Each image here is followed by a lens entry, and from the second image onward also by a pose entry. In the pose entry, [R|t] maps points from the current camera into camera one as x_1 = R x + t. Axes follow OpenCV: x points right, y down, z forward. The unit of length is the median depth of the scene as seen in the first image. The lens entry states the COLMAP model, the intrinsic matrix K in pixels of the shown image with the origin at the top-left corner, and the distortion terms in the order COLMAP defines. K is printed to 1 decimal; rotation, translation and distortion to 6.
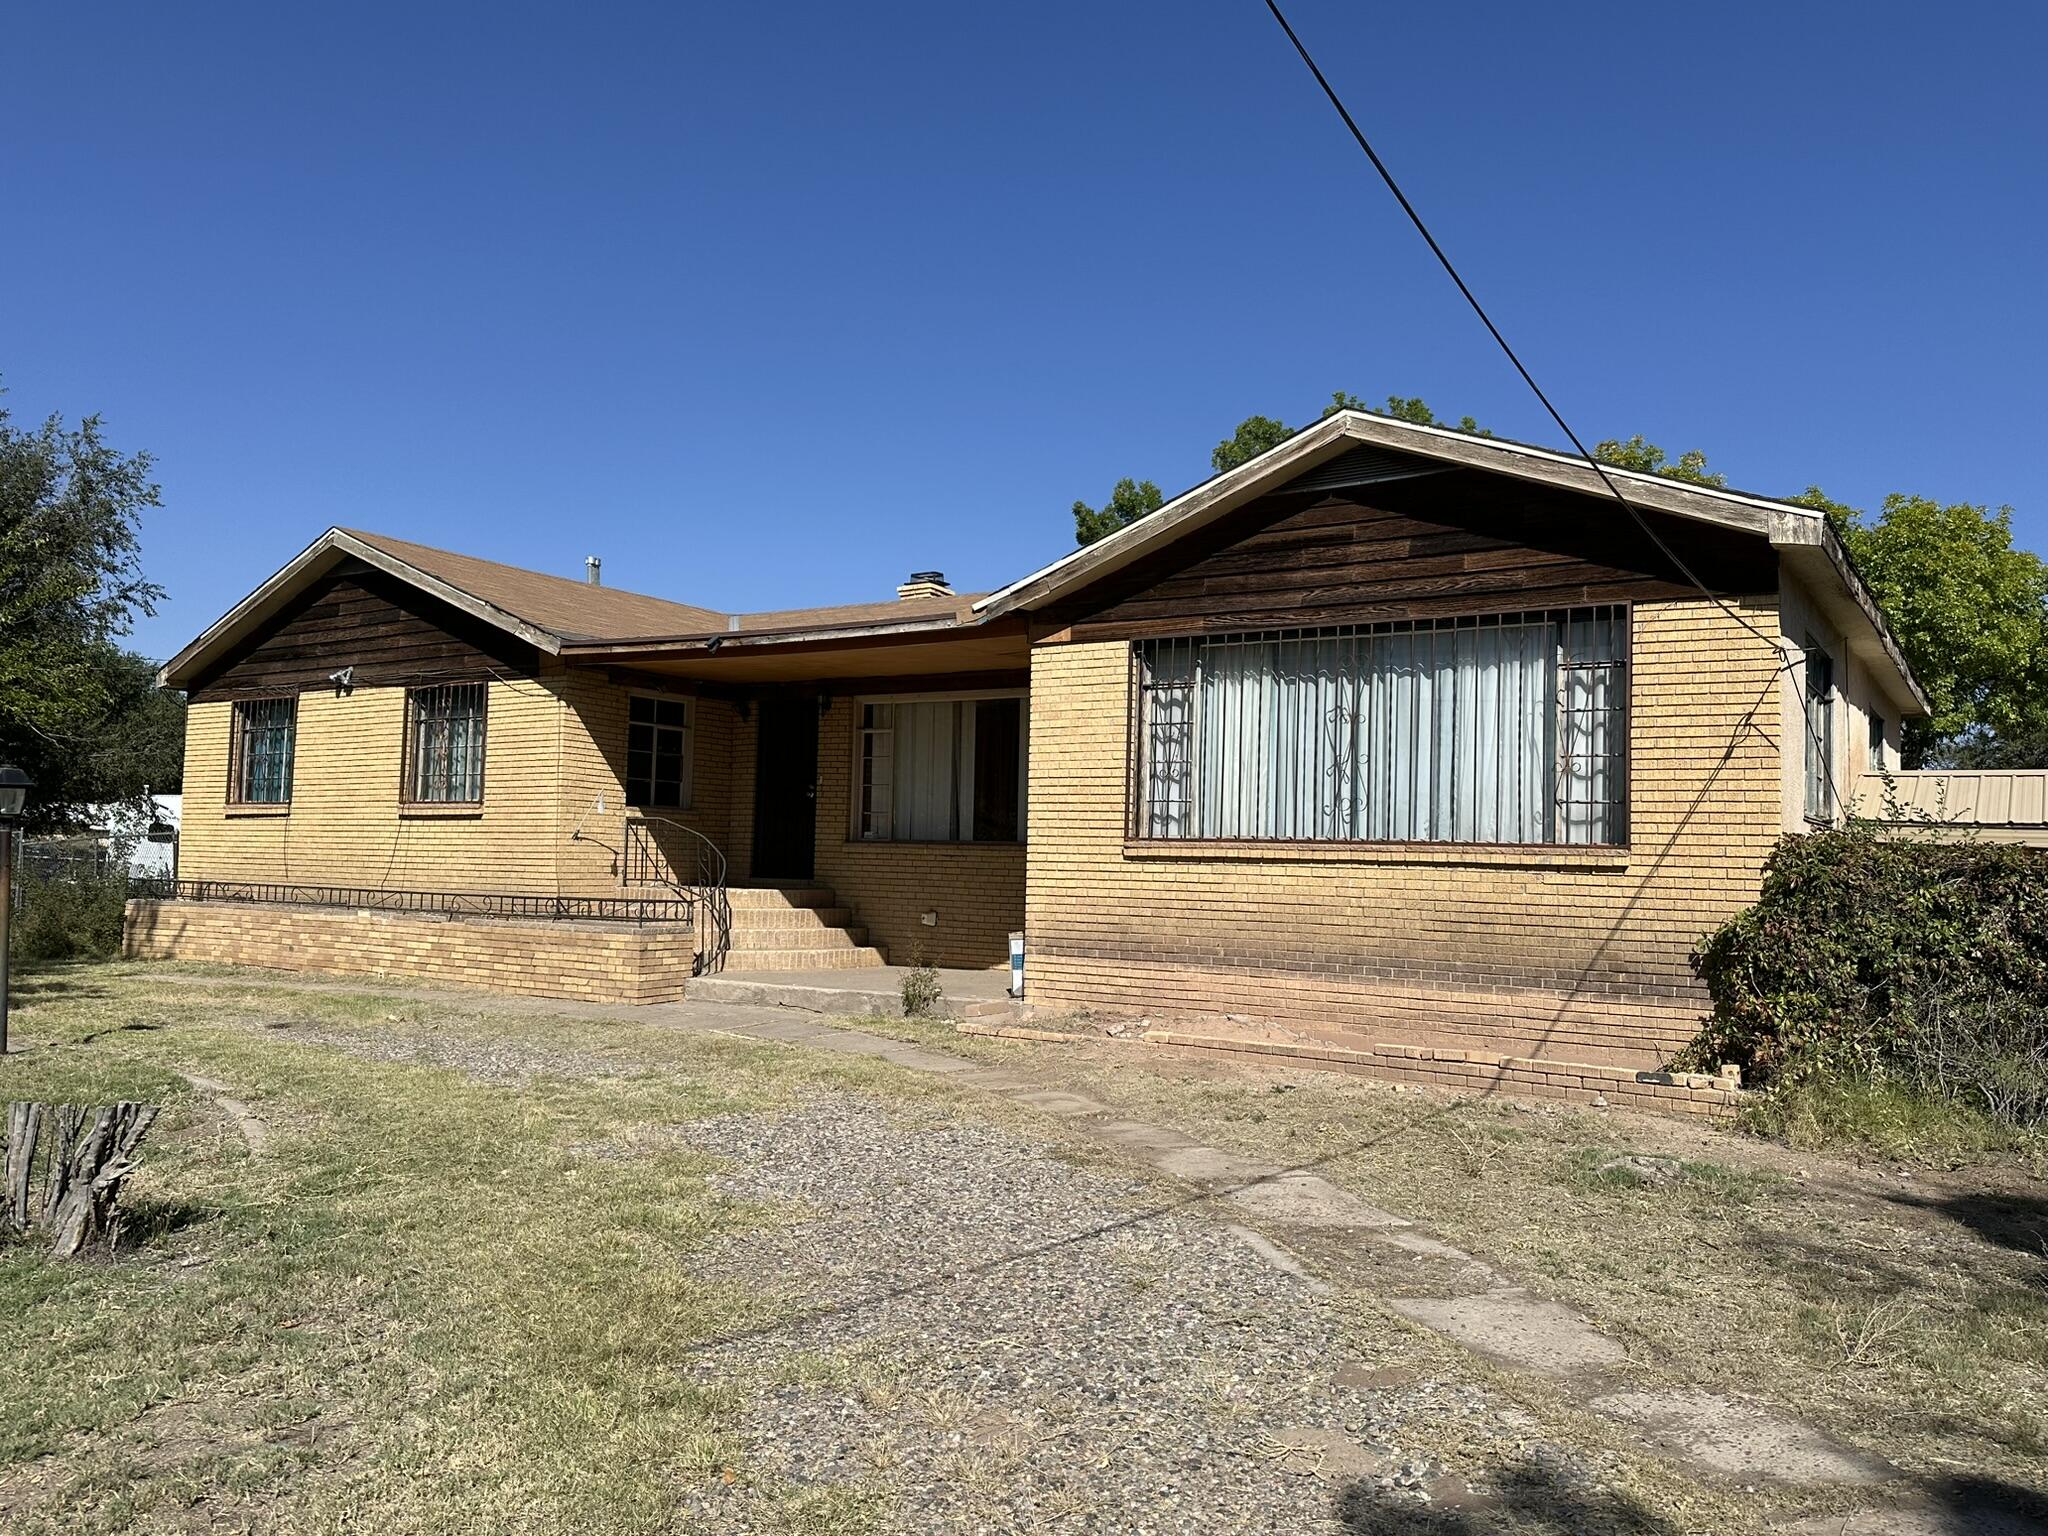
lens RADIAL K [[1524.5, 0, 1041.3], [0, 1524.5, 759.6], [0, 0, 1]] dist [0.035664, -0.044673]
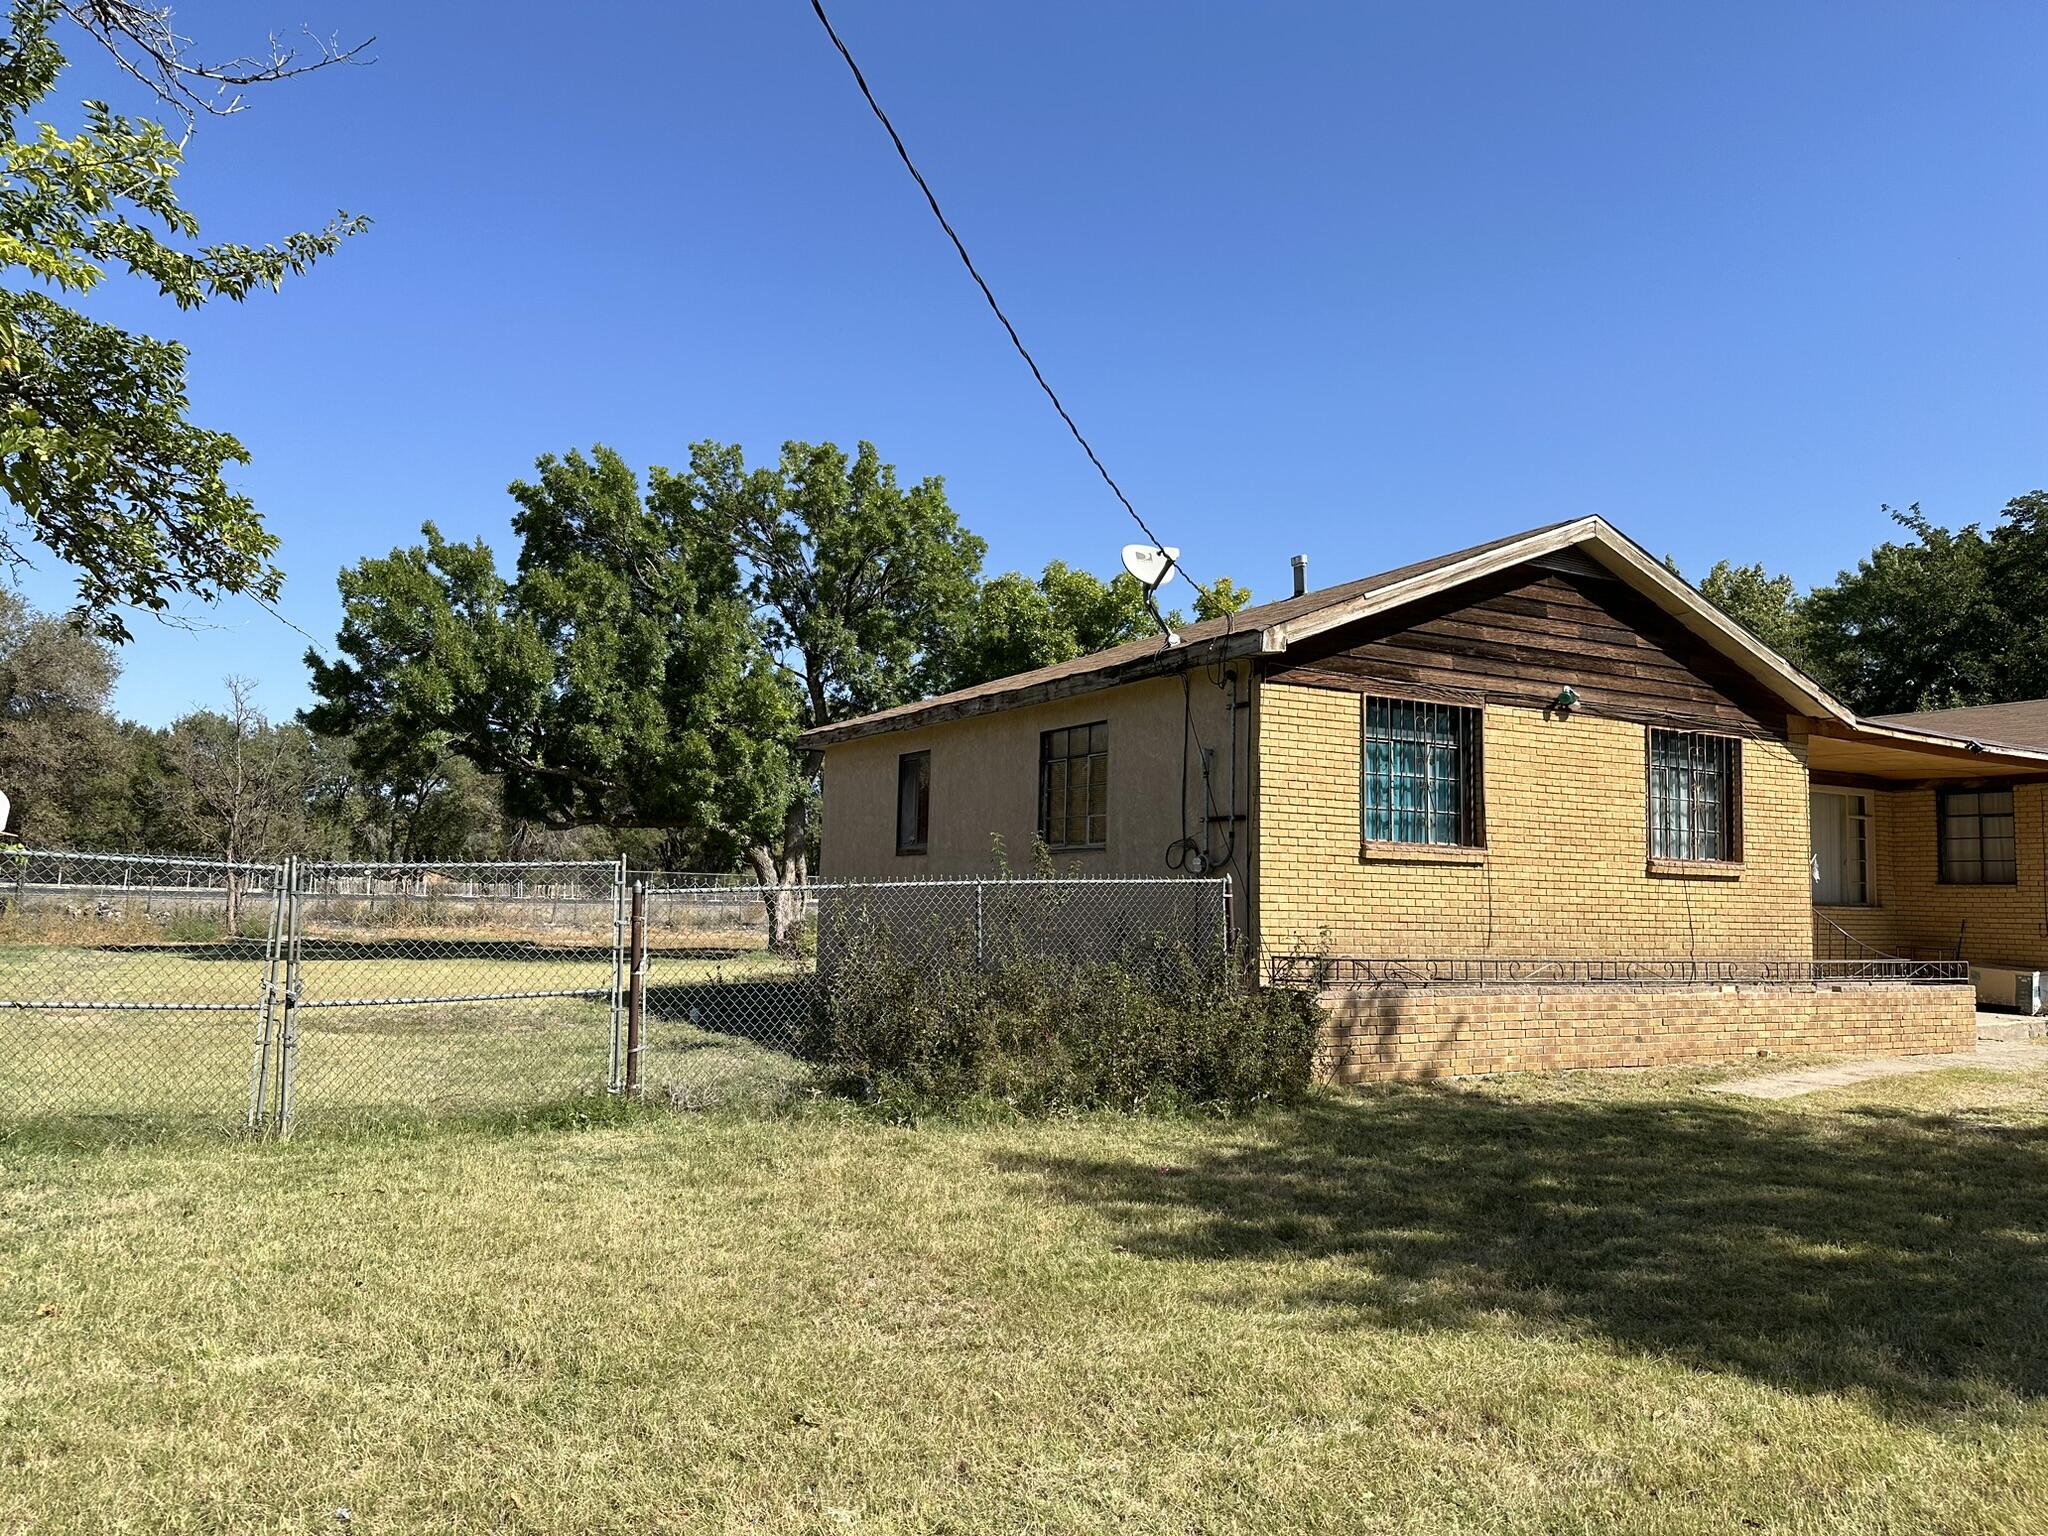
lens RADIAL K [[1490.4, 0, 1000.1], [0, 1490.4, 746.1], [0, 0, 1]] dist [0.075575, -0.095906]
pose [[0.444601, 0.077214, 0.892394, -1.882911], [-0.076479, 0.995912, -0.048068, 0.047296], [-0.892458, -0.046878, 0.448689, 1.320436]]
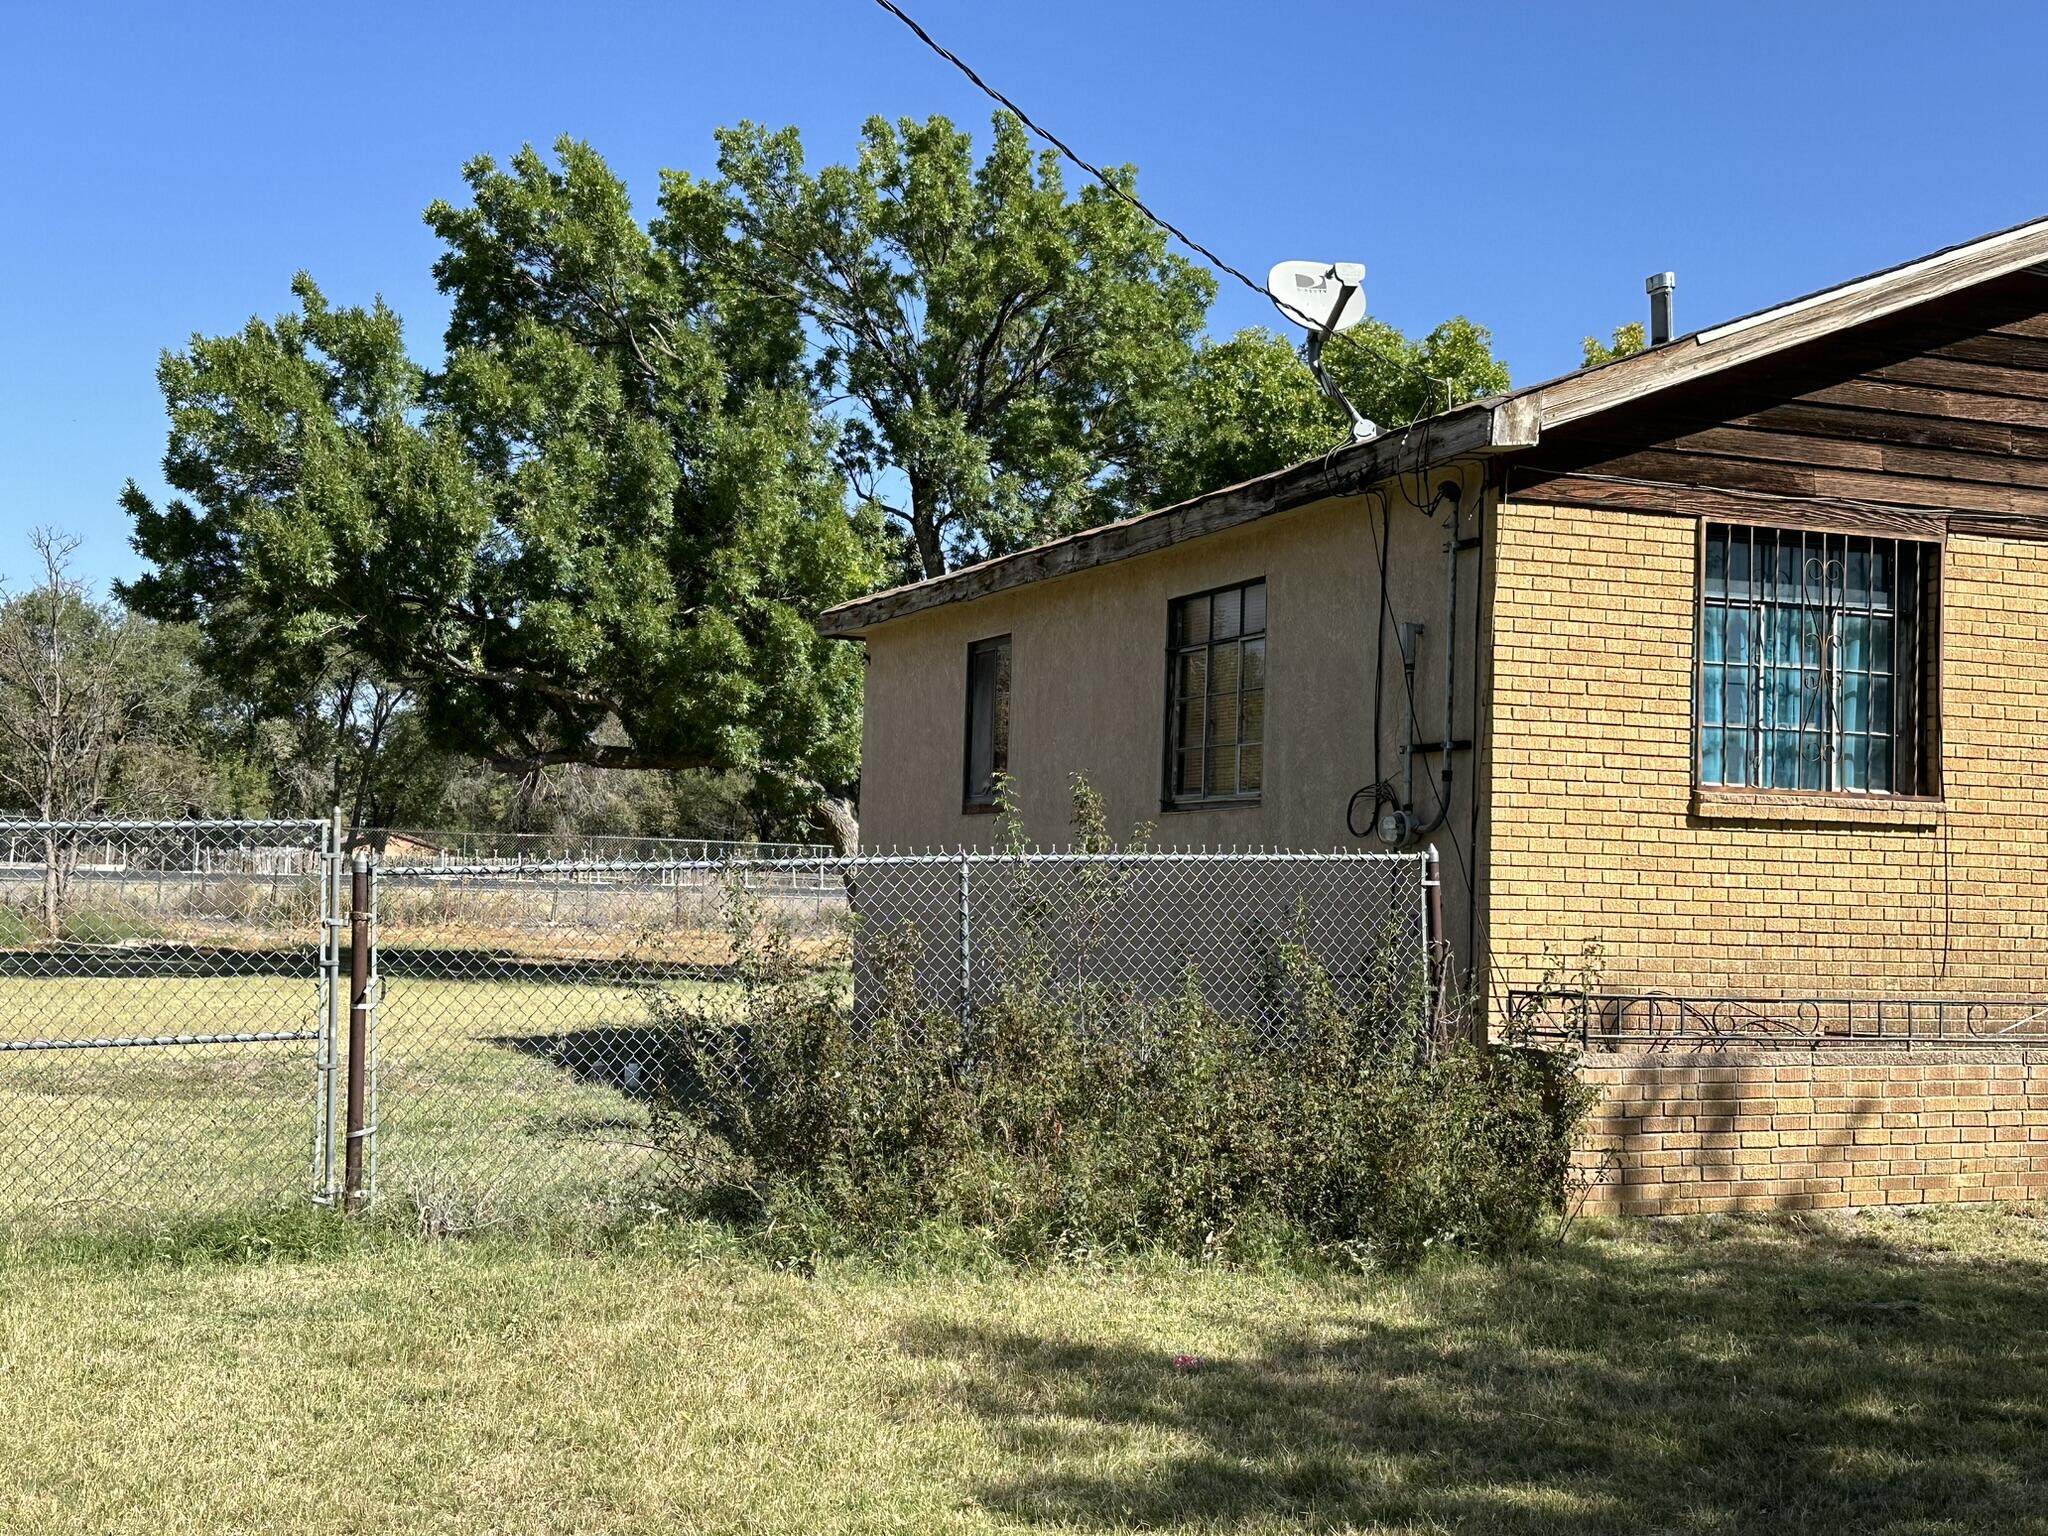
lens RADIAL K [[2466.4, 0, 965.9], [0, 2466.4, 777.3], [0, 0, 1]] dist [0.090721, 0.000000]
pose [[0.573728, 0.025120, 0.818660, -1.782164], [-0.072847, 0.997133, 0.020456, 0.041127], [-0.815800, -0.071373, 0.573913, 1.237152]]
